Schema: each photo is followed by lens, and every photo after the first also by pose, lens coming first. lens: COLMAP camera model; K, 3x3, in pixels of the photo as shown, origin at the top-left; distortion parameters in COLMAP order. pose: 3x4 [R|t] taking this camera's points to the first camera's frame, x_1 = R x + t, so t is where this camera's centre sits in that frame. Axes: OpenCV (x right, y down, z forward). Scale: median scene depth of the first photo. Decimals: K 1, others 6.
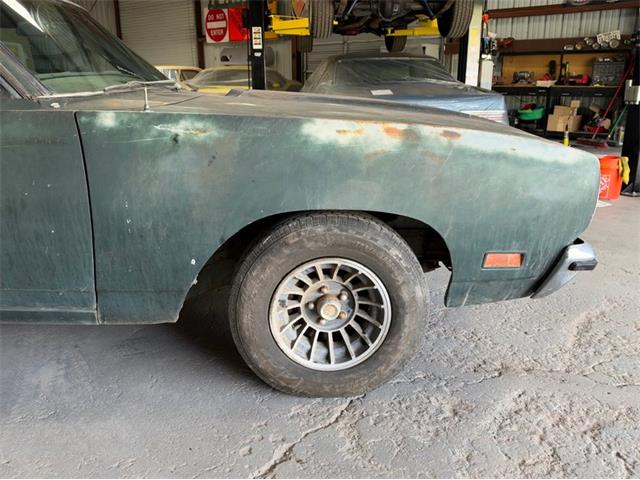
lens RADIAL K [[541.1, 0, 320.0], [0, 541.1, 240.0], [0, 0, 1]] dist [0.139594, -0.261494]
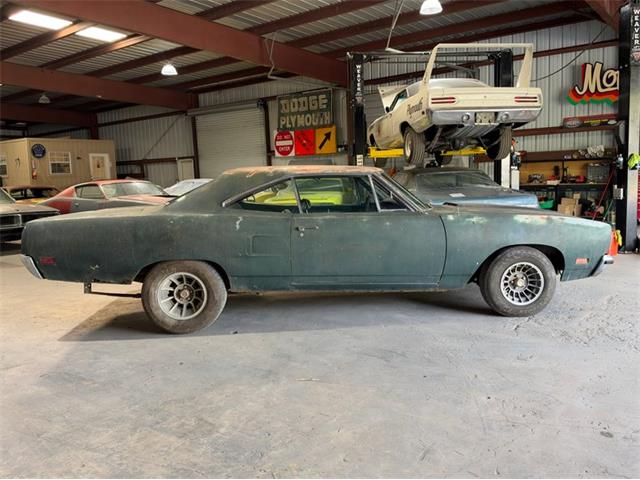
lens RADIAL K [[542.8, 0, 325.7], [0, 542.8, 240.0], [0, 0, 1]] dist [0.177376, -0.412168]
pose [[0.999335, -0.032012, 0.017439, -0.241407], [0.034437, 0.985932, -0.163561, 0.081351], [-0.011958, 0.164053, 0.986379, -0.425319]]
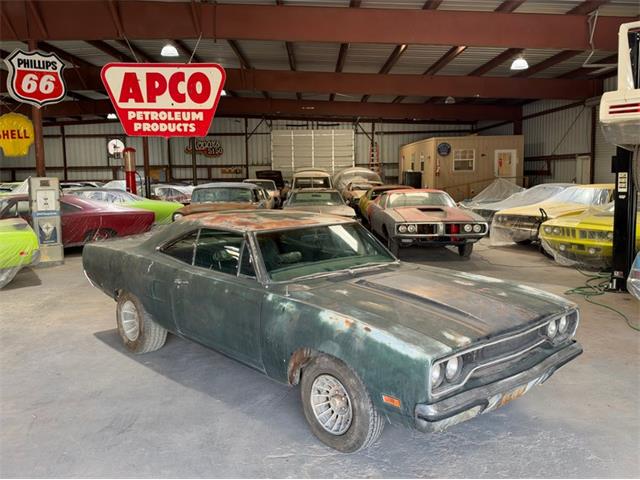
lens RADIAL K [[581.3, 0, 319.7], [0, 581.3, 220.8], [0, 0, 1]] dist [0.168380, -0.346948]
pose [[0.640771, 0.057199, -0.765598, 0.389803], [-0.197630, 0.975903, -0.092496, -0.076144], [0.741859, 0.210574, 0.636635, -0.139392]]
